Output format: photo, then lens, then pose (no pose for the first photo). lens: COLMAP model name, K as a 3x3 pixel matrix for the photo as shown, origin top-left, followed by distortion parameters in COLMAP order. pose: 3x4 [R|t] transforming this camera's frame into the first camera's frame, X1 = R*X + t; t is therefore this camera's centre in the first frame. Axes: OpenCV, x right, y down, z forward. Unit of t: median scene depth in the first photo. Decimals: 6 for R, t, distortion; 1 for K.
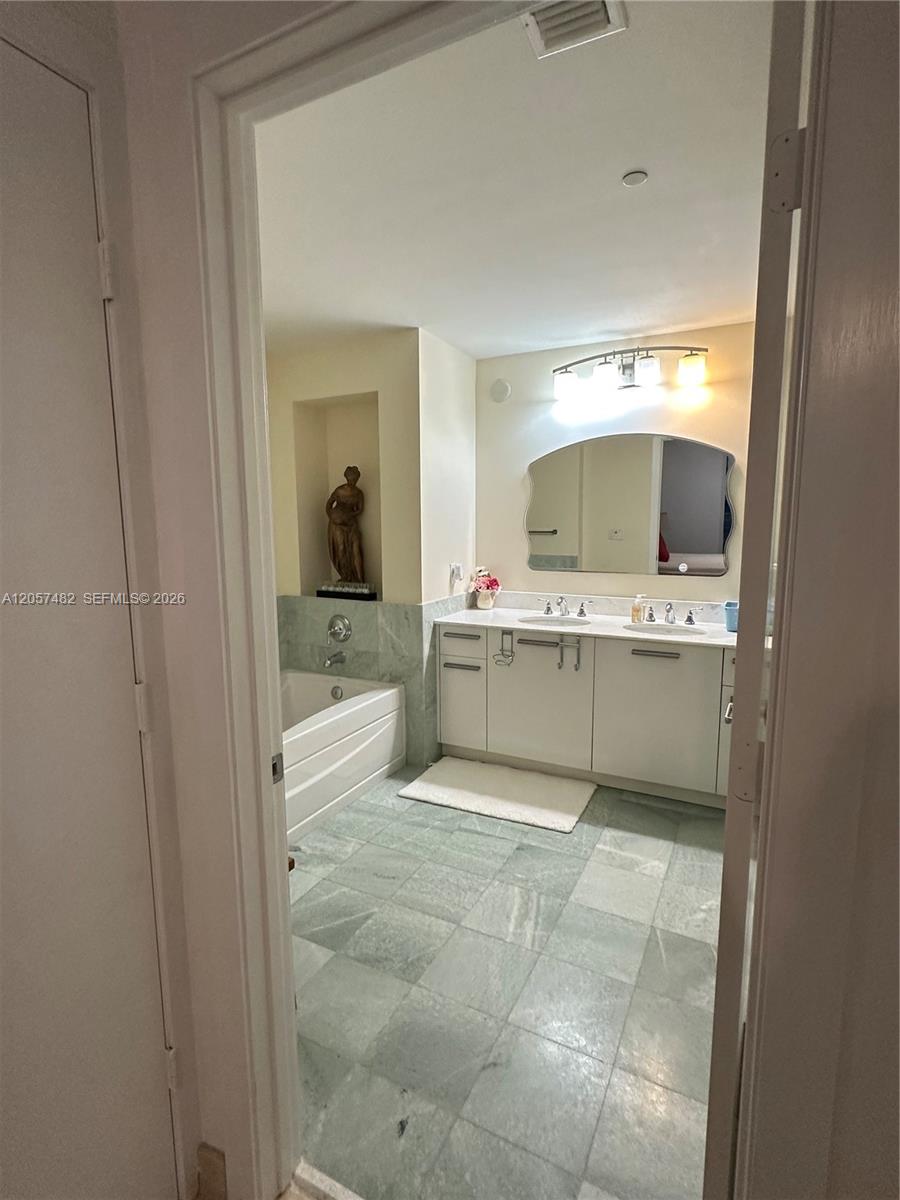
lens RADIAL K [[596.3, 0, 449.8], [0, 596.3, 600.9], [0, 0, 1]] dist [-0.003817, 0.000692]
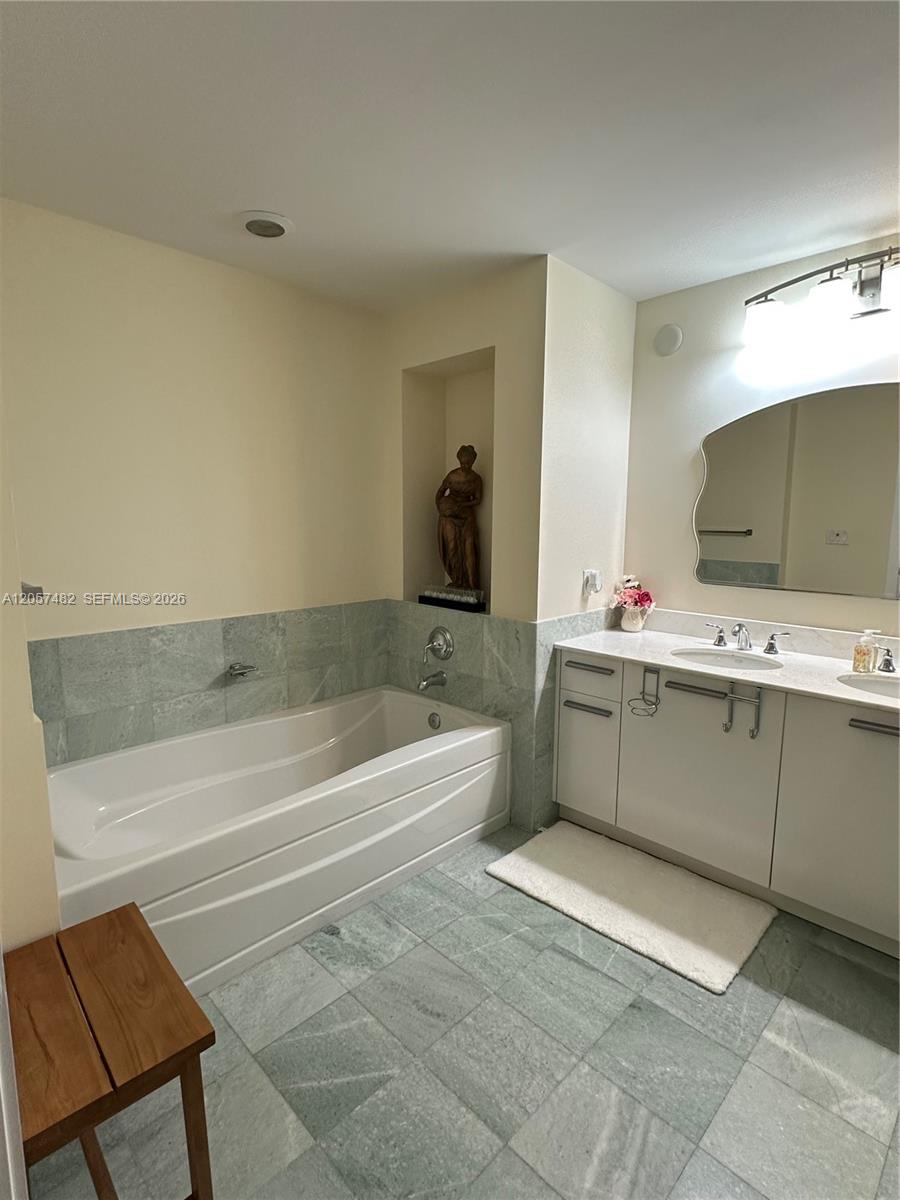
lens RADIAL K [[596.3, 0, 448.3], [0, 596.3, 598.8], [0, 0, 1]] dist [-0.003817, 0.000692]
pose [[0.951684, 0.055315, -0.302057, 0.075202], [-0.054866, 0.998444, 0.009978, -0.026172], [0.302139, 0.007077, 0.953238, 0.240936]]
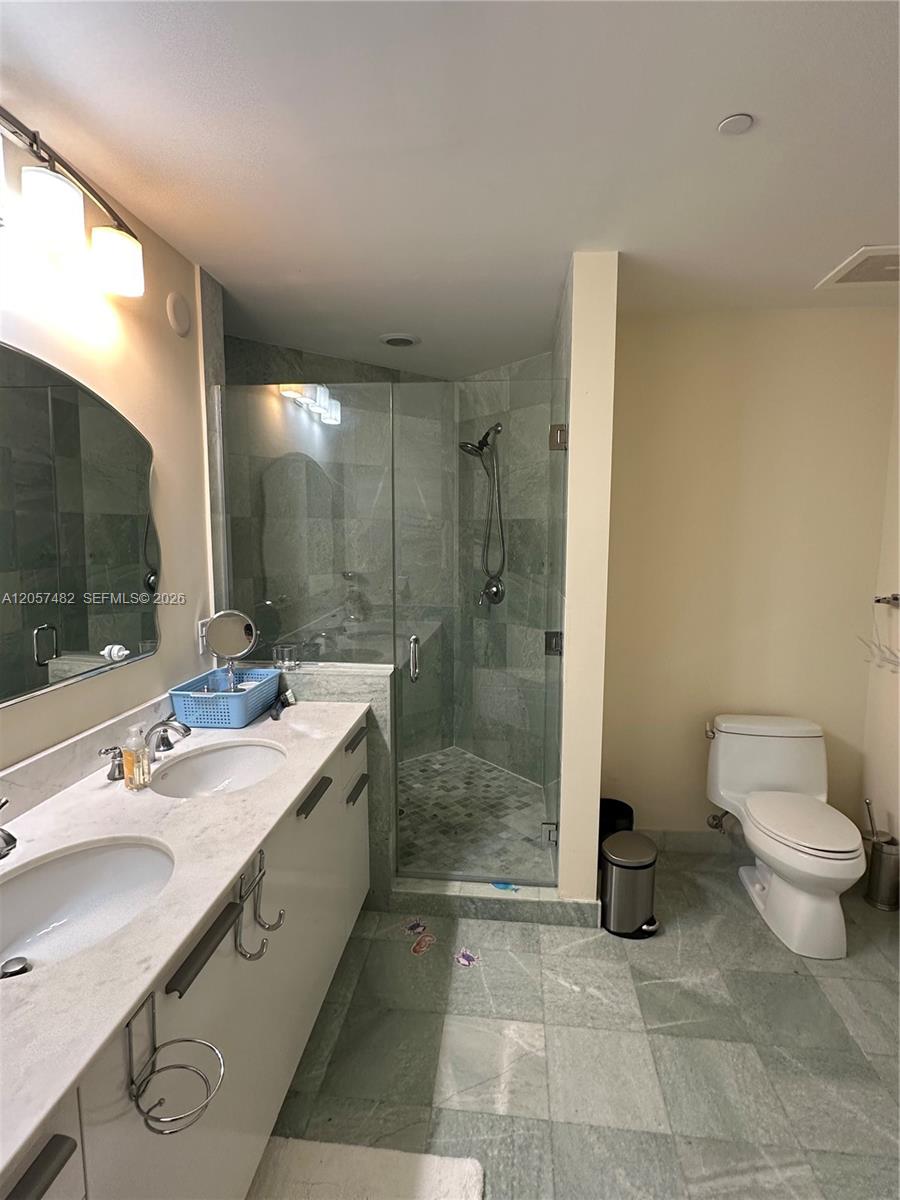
lens RADIAL K [[596.3, 0, 445.8], [0, 596.3, 598.1], [0, 0, 1]] dist [-0.003817, 0.000692]
pose [[-0.361204, -0.096022, 0.927530, -0.184125], [0.129339, 0.979910, 0.151813, -0.147461], [-0.923474, 0.174801, -0.341528, 0.932756]]
